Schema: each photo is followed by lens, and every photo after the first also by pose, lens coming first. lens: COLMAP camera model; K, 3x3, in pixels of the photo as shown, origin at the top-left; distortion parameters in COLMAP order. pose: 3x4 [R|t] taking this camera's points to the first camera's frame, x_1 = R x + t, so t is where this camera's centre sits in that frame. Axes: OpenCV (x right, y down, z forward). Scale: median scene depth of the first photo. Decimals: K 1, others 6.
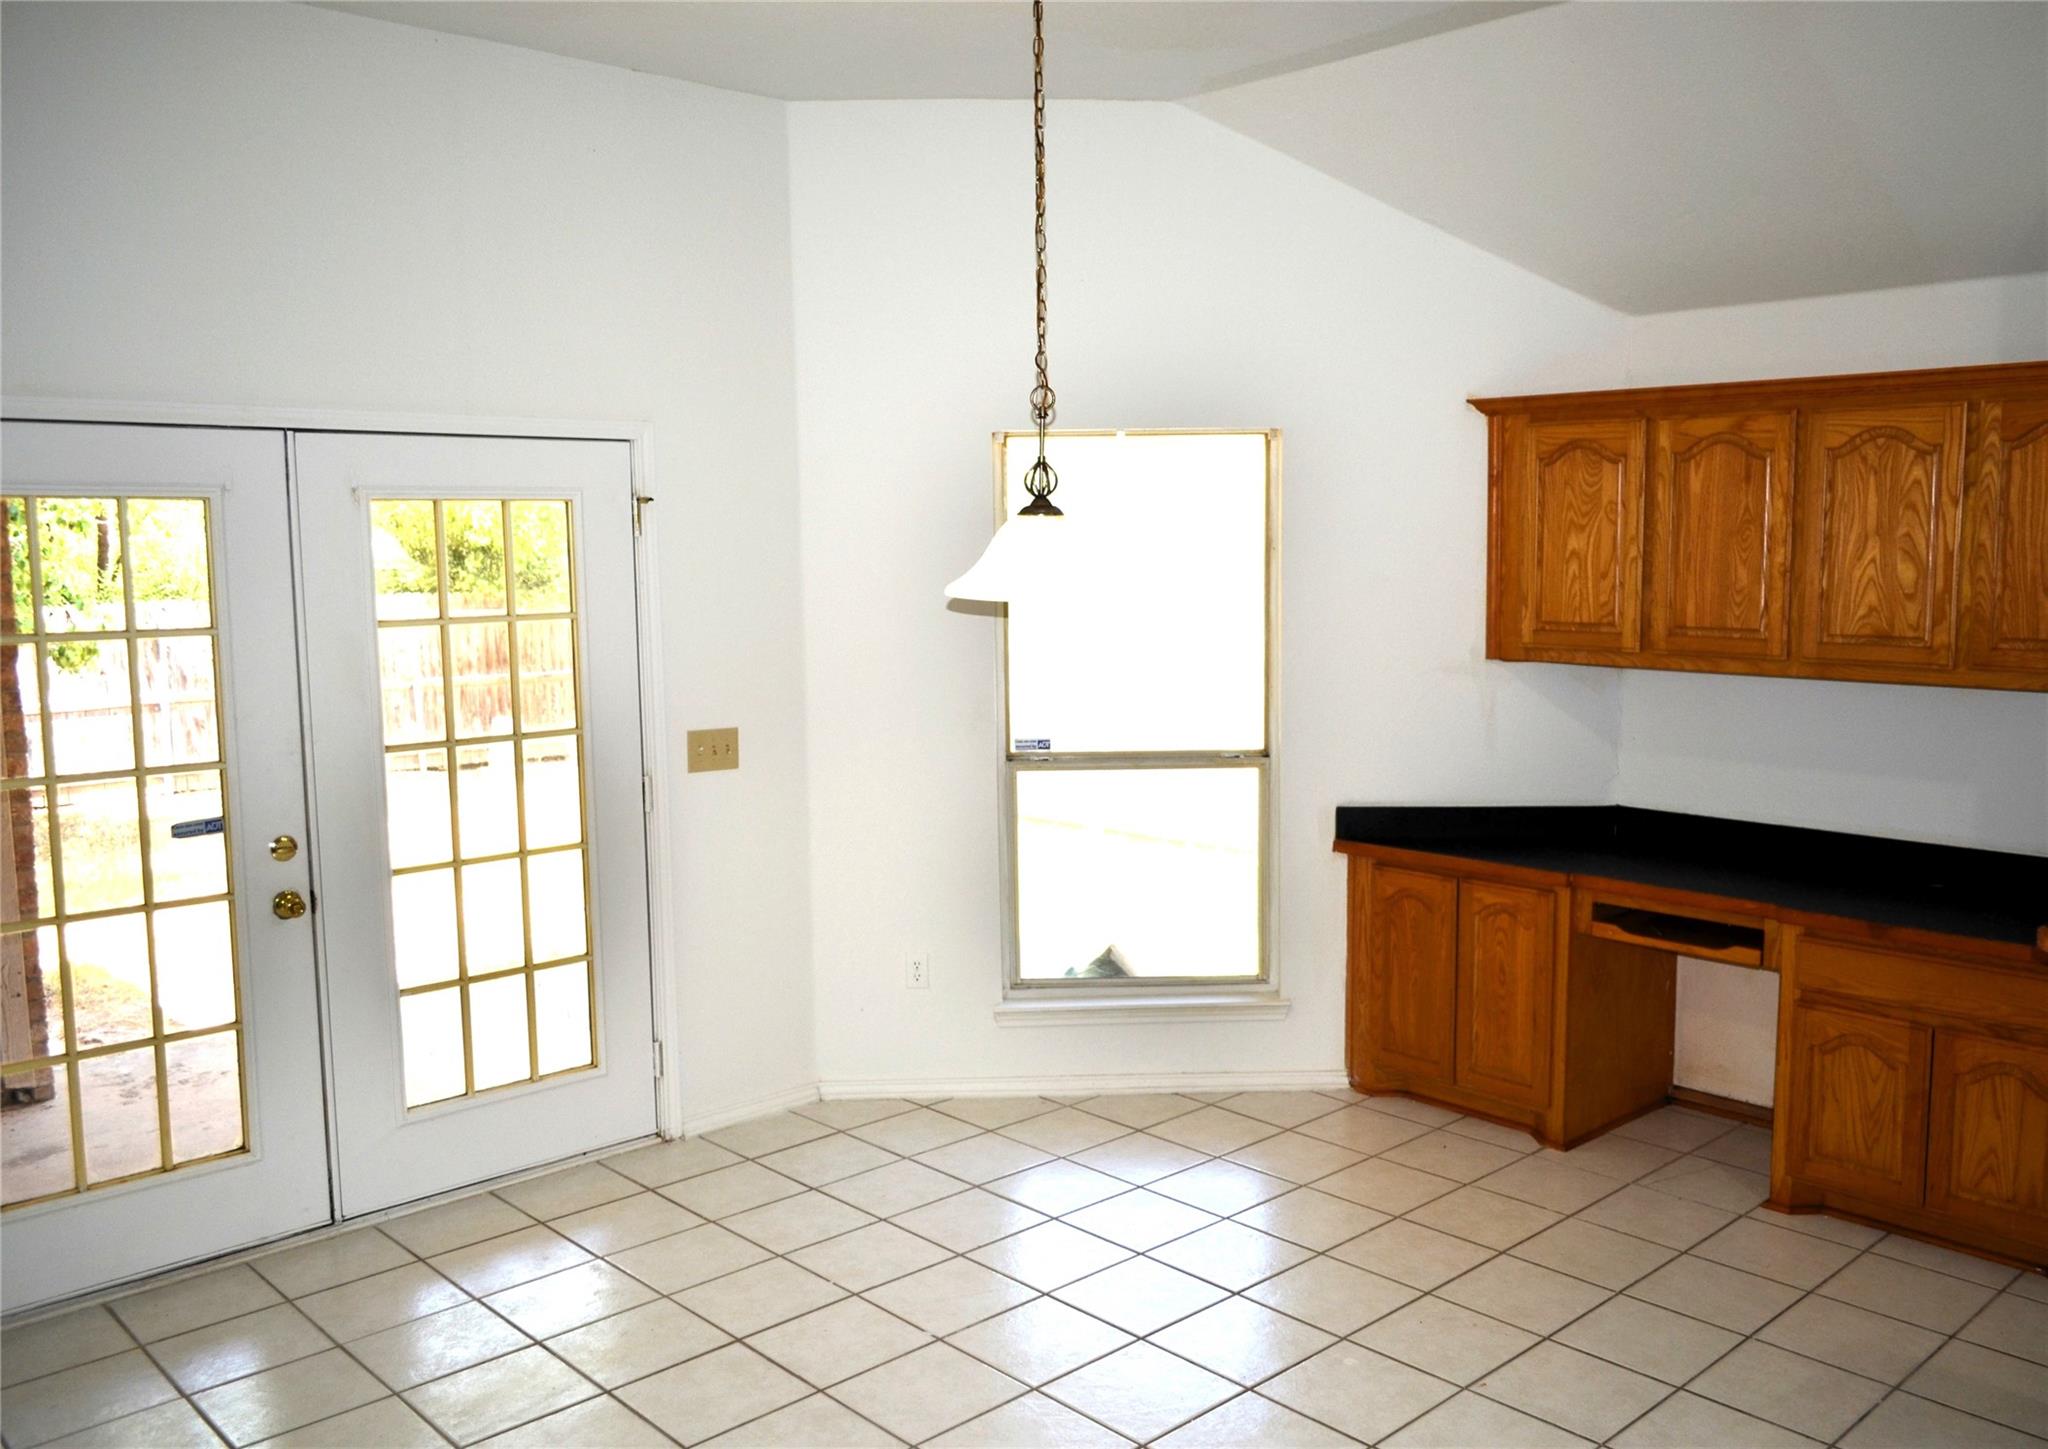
lens RADIAL K [[1702.8, 0, 1110.0], [0, 1702.8, 724.7], [0, 0, 1]] dist [-0.015275, 0.000750]
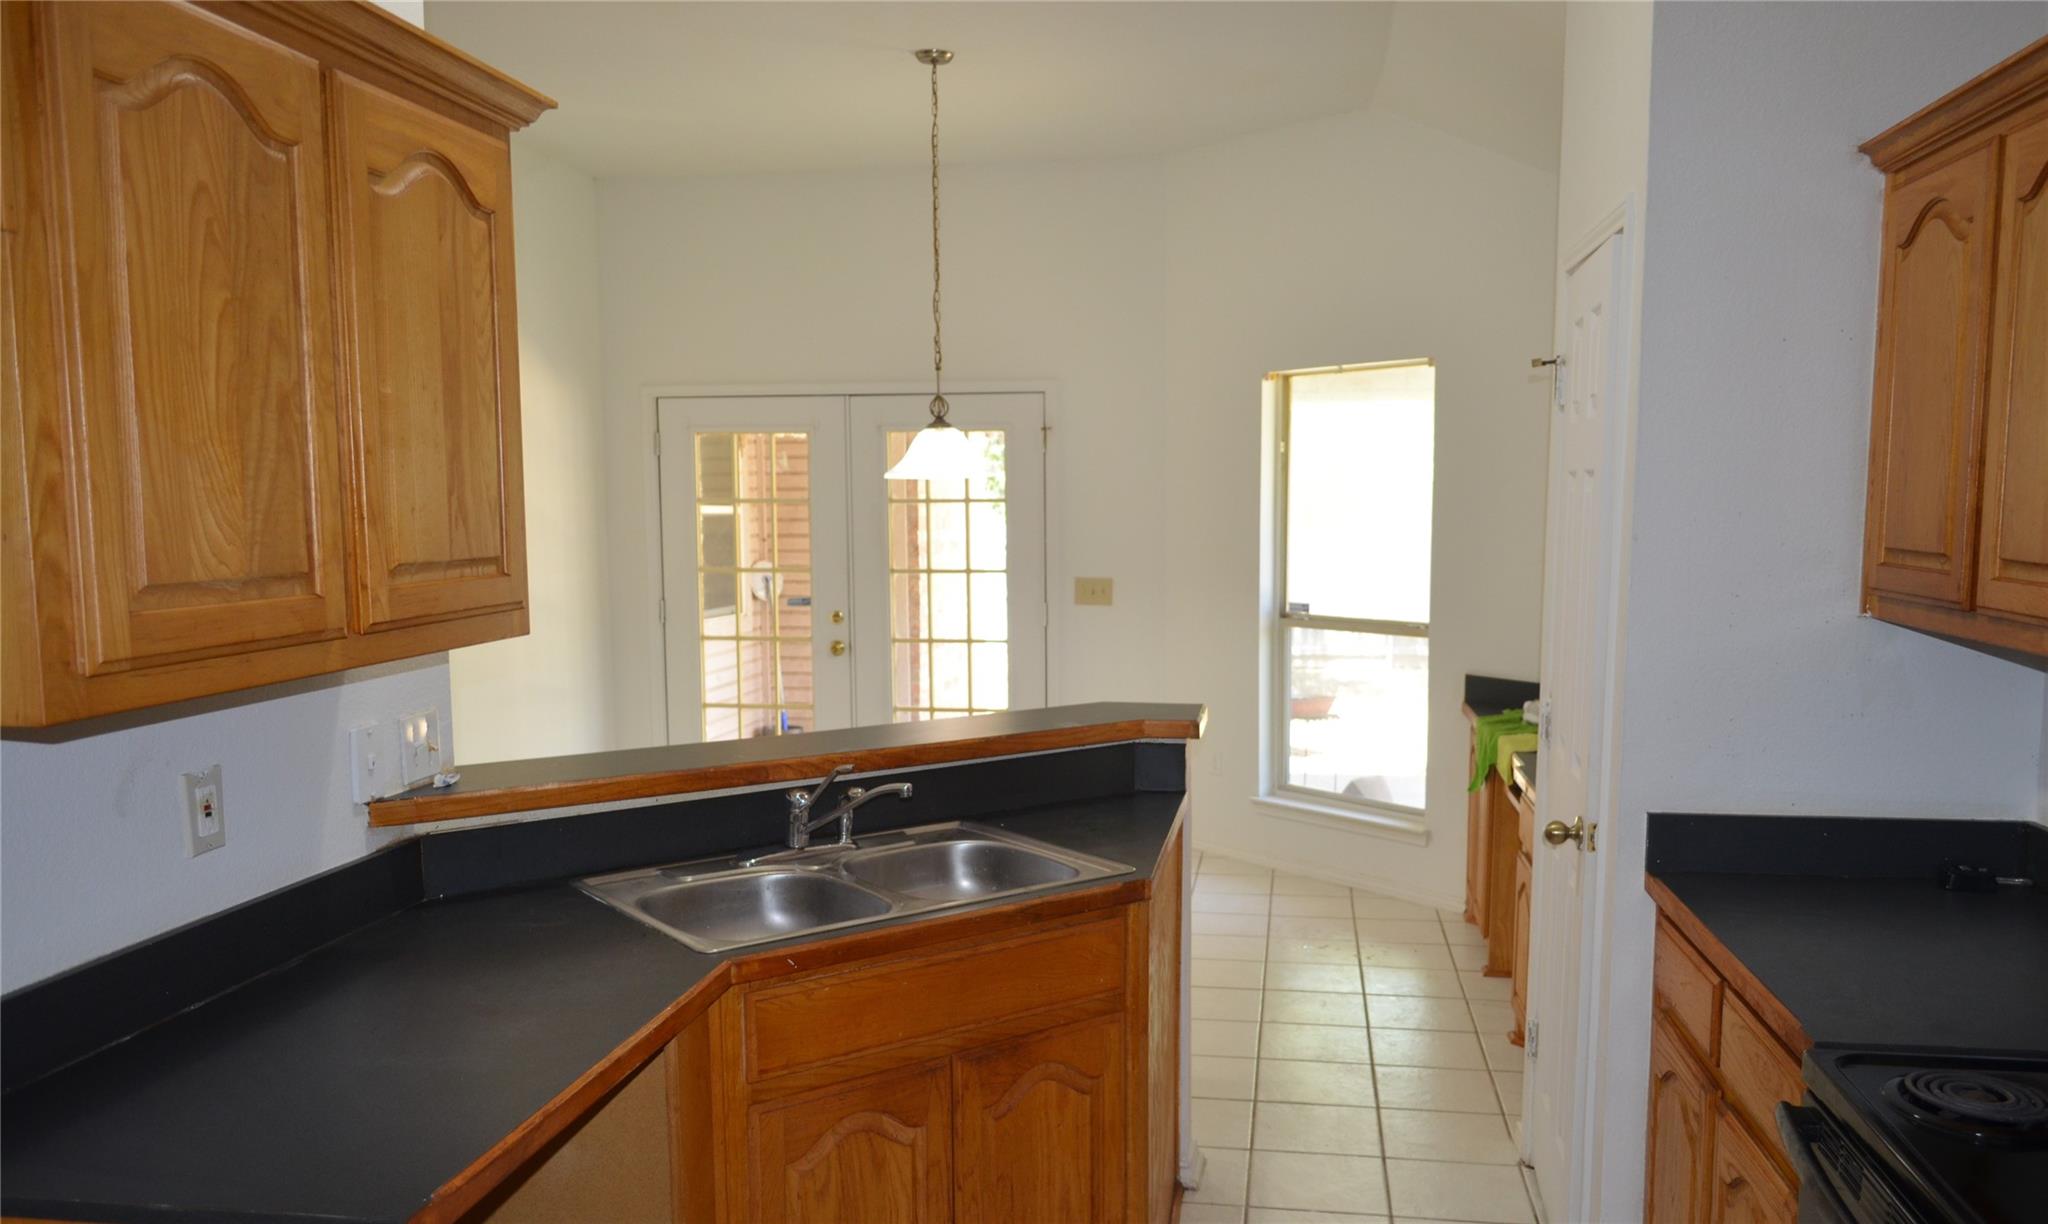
lens RADIAL K [[1603.2, 0, 1028.5], [0, 1603.2, 632.3], [0, 0, 1]] dist [-0.007632, -0.000316]
pose [[0.591081, 0.074610, -0.803154, 0.936711], [-0.092765, 0.995394, 0.024197, 0.023046], [0.801260, 0.060202, 0.595280, 0.098486]]
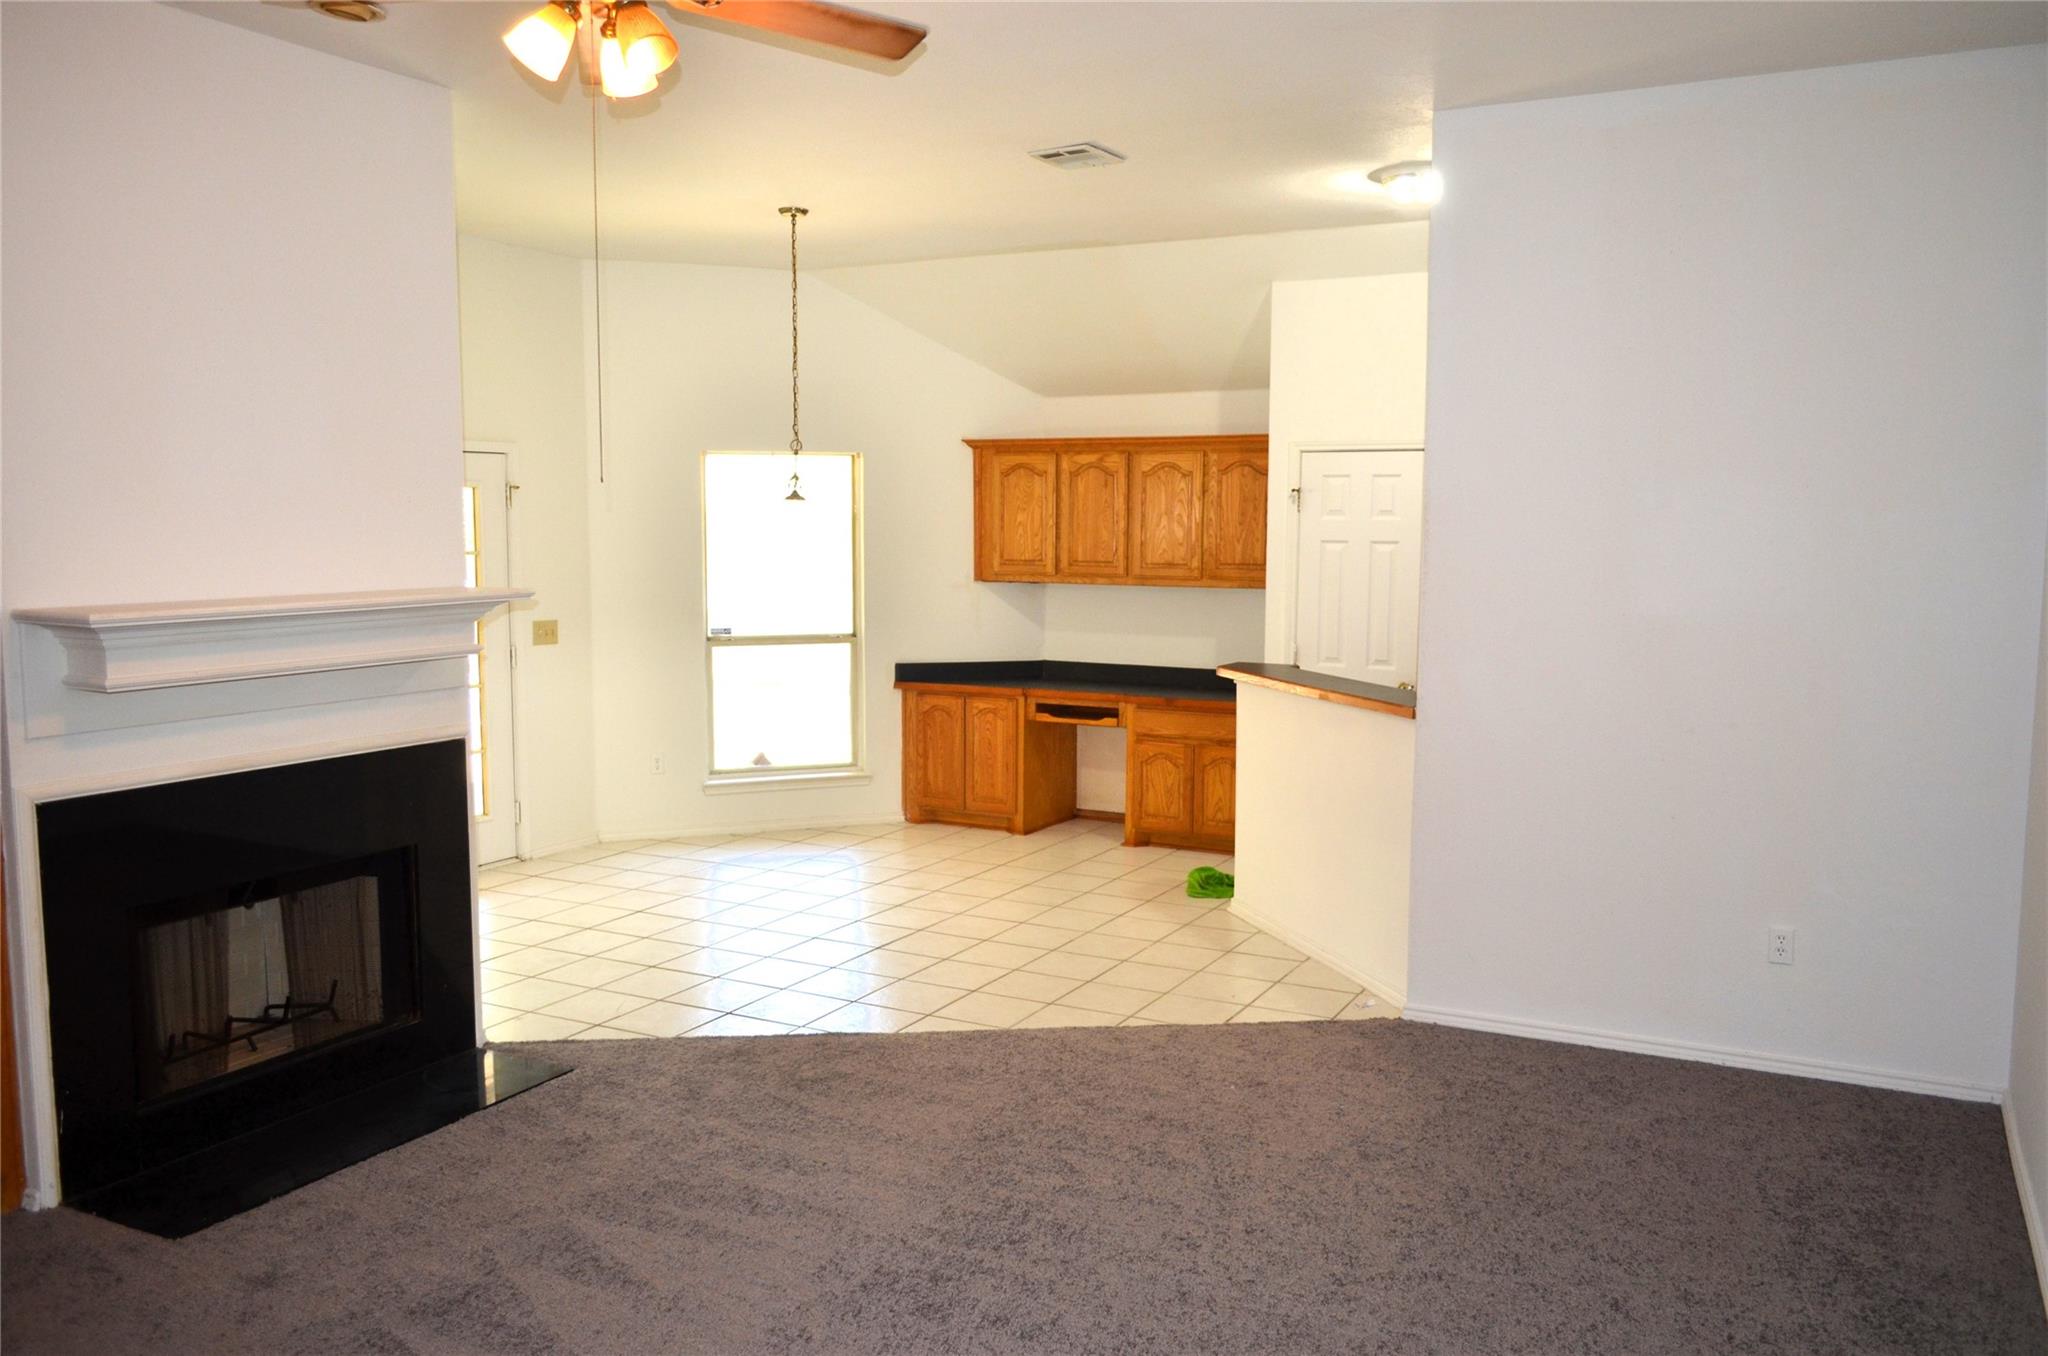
lens RADIAL K [[1609.1, 0, 1038.6], [0, 1609.1, 664.3], [0, 0, 1]] dist [-0.006669, -0.001707]
pose [[0.952148, -0.017175, 0.305155, -0.266008], [0.023685, 0.999564, -0.017643, 0.091324], [-0.304719, 0.024026, 0.952139, -0.731952]]
